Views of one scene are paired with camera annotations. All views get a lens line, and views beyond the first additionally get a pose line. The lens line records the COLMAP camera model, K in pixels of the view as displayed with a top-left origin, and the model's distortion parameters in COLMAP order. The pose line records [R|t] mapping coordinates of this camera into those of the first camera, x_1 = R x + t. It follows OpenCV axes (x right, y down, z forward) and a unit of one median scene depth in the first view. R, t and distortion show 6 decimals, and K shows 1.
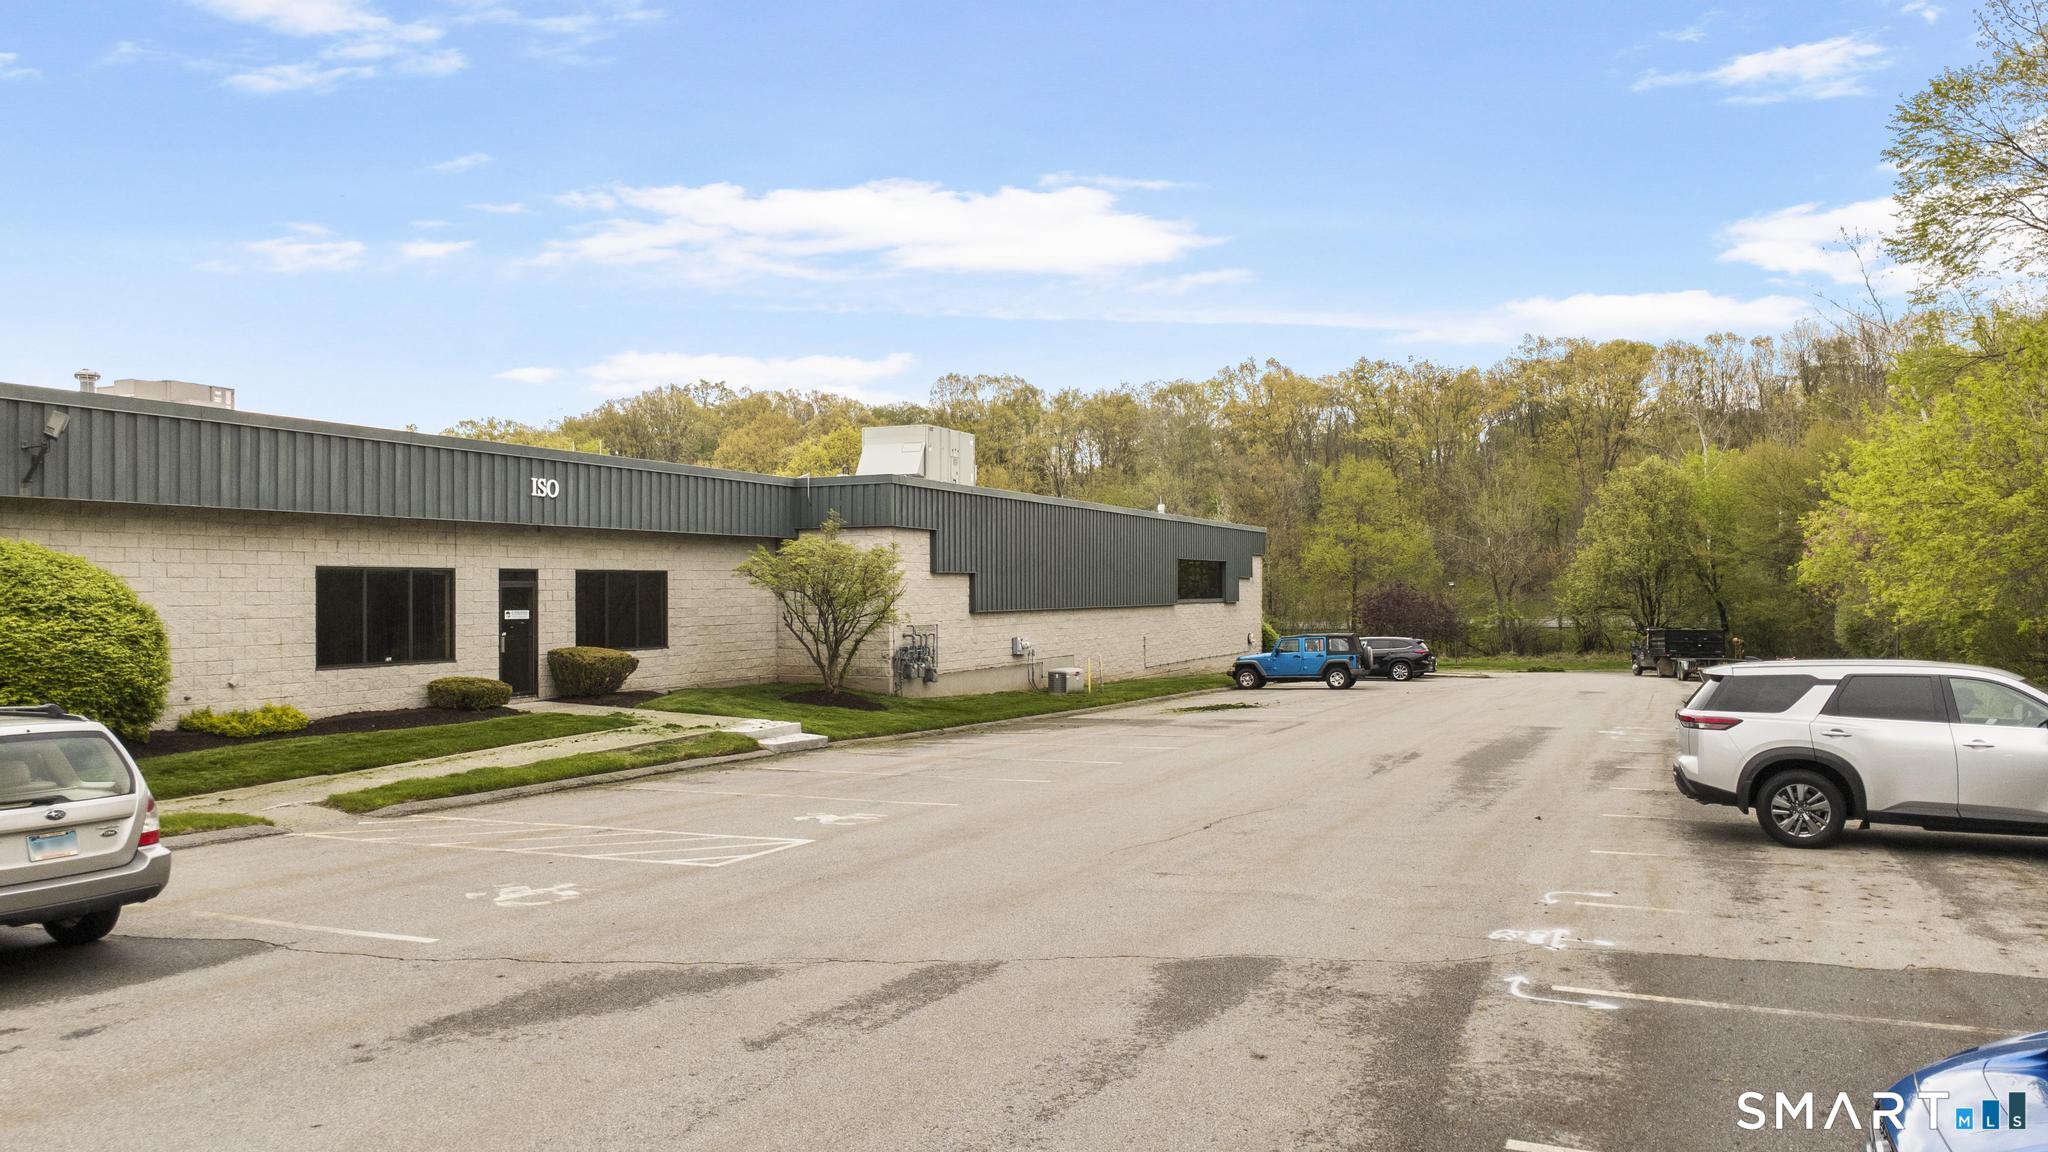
lens RADIAL K [[1437.9, 0, 1026.4], [0, 1437.9, 569.1], [0, 0, 1]] dist [0.020405, -0.034362]
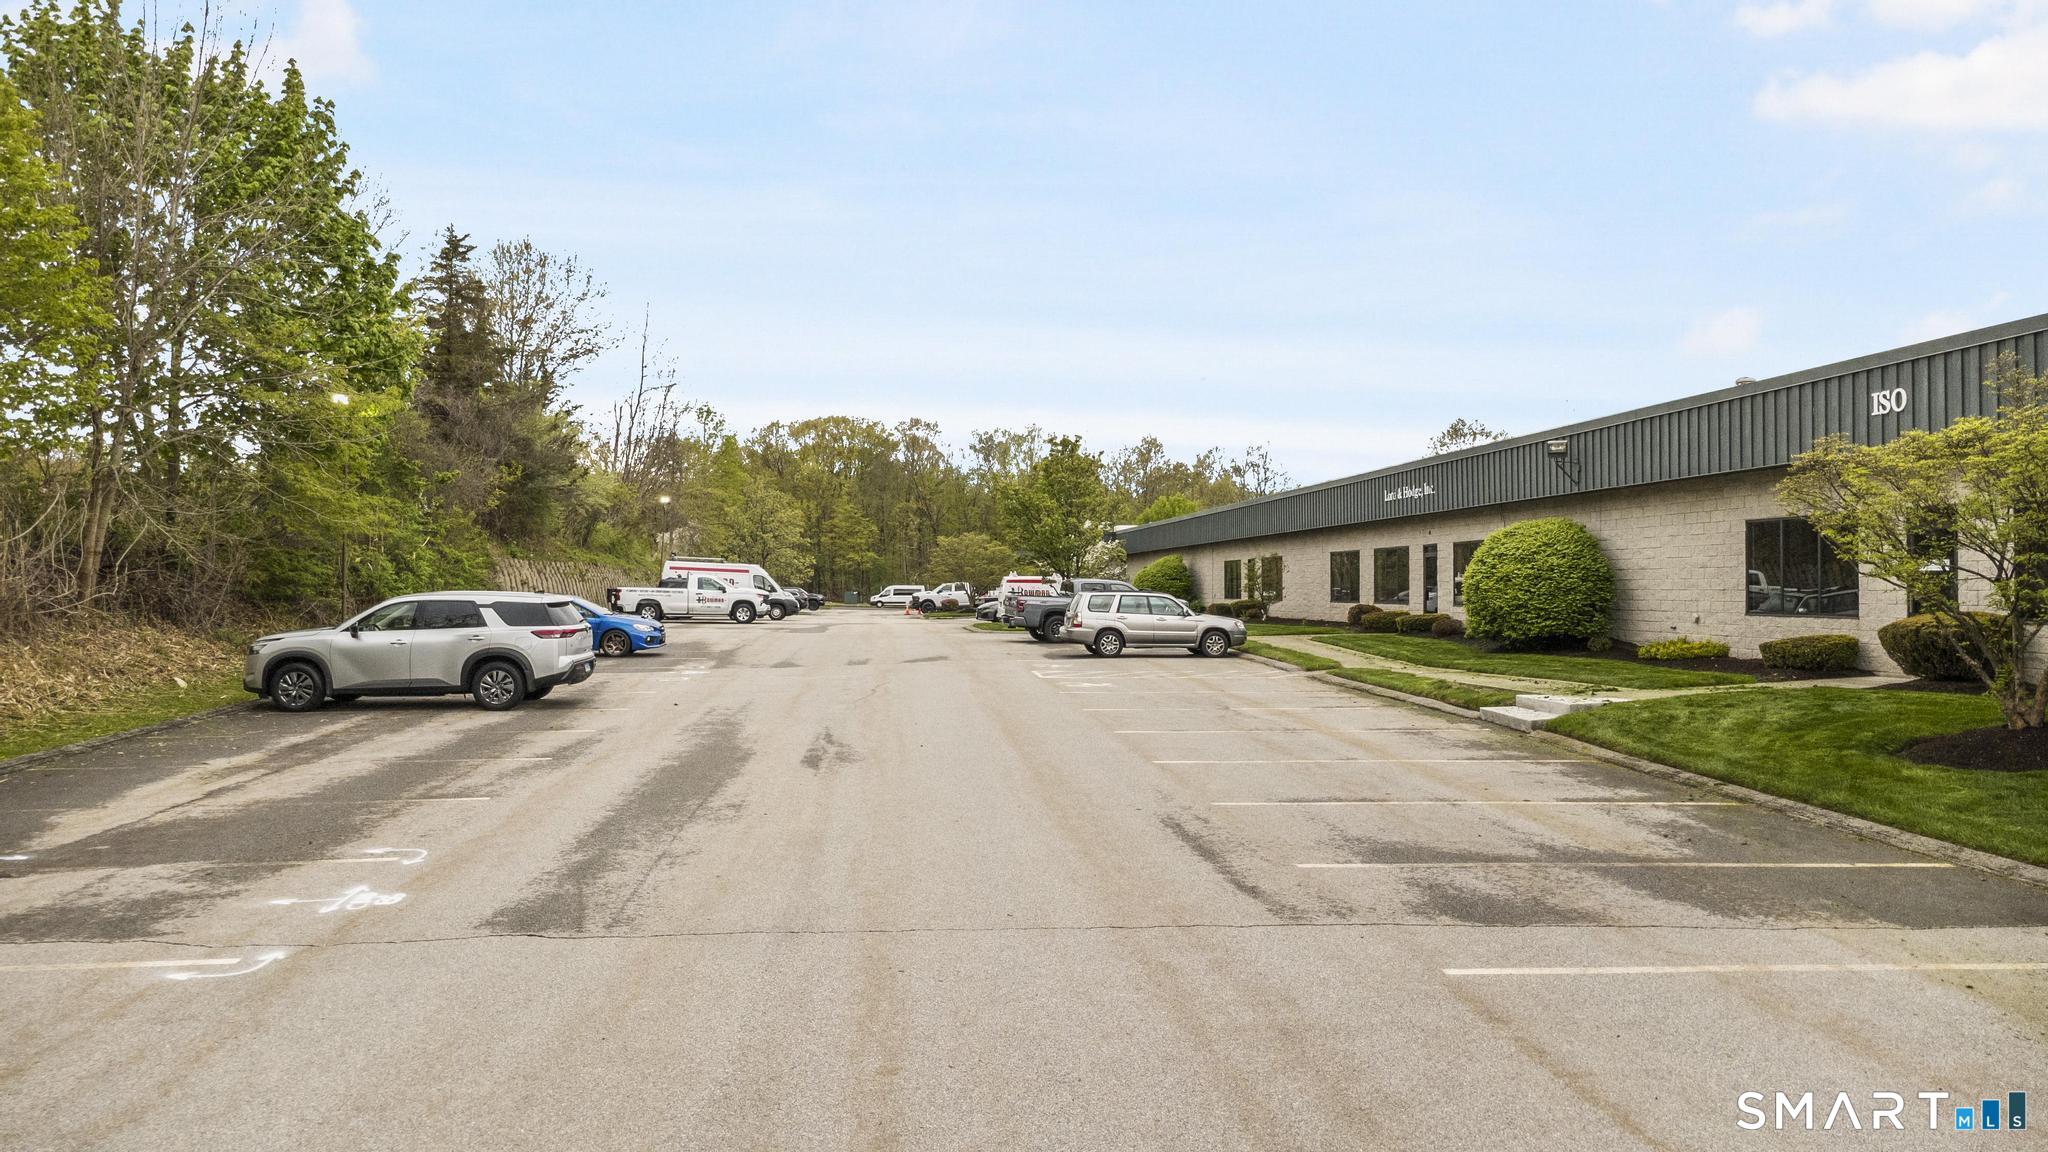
lens RADIAL K [[1437.9, 0, 1026.4], [0, 1437.9, 569.1], [0, 0, 1]] dist [0.020405, -0.034362]
pose [[-0.869855, 0.047061, -0.491057, 0.531386], [0.063909, 0.997801, -0.017583, 0.019768], [0.489150, -0.046678, -0.870950, 1.713092]]
